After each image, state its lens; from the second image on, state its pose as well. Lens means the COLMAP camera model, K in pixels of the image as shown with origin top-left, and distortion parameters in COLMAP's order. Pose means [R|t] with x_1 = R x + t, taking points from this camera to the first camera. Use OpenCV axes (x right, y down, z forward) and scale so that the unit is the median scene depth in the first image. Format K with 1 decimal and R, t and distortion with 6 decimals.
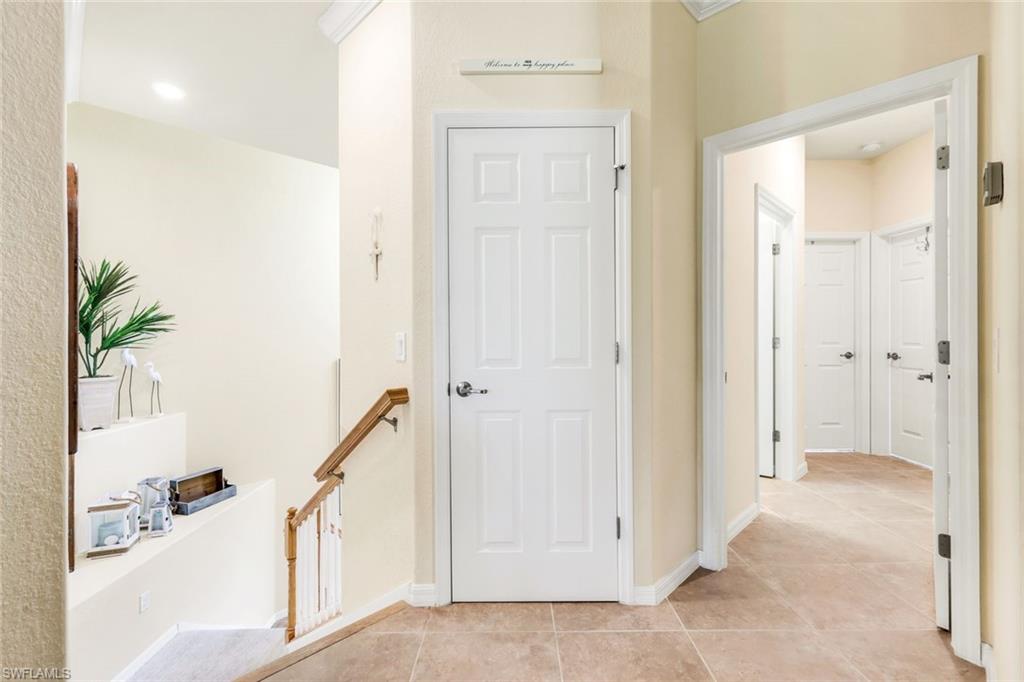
lens RADIAL K [[445.6, 0, 510.9], [0, 445.6, 333.5], [0, 0, 1]] dist [0.001804, -0.000620]
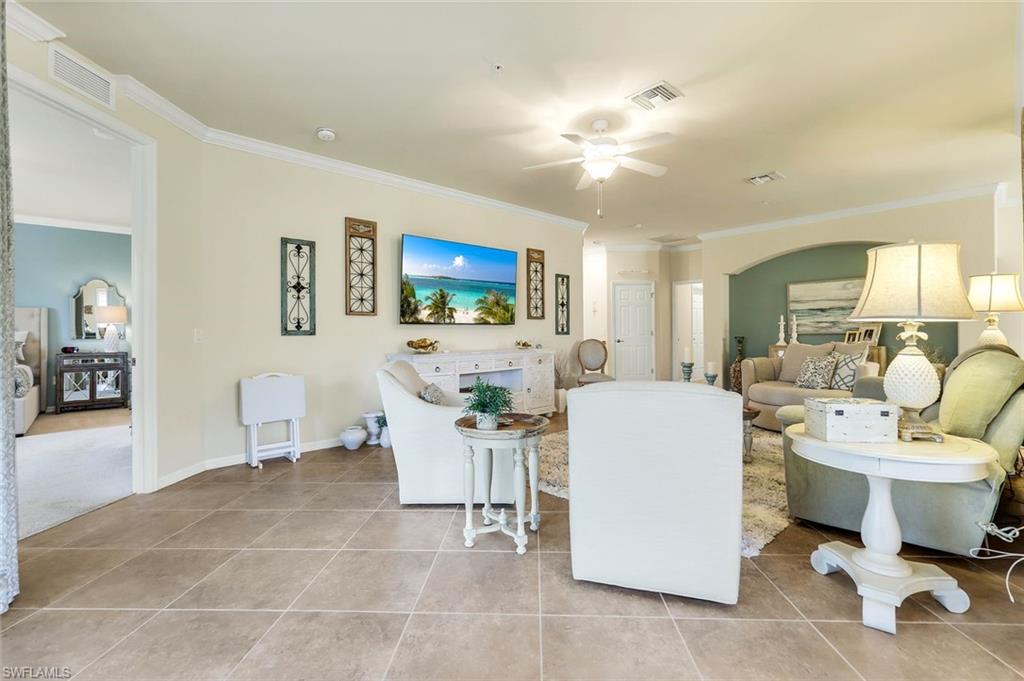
lens RADIAL K [[445.6, 0, 510.9], [0, 445.6, 333.0], [0, 0, 1]] dist [0.001804, -0.000620]
pose [[0.999618, -0.008148, -0.026402, -1.102876], [0.008069, 0.999963, -0.003102, 0.048513], [0.026426, 0.002887, 0.999647, -3.666412]]
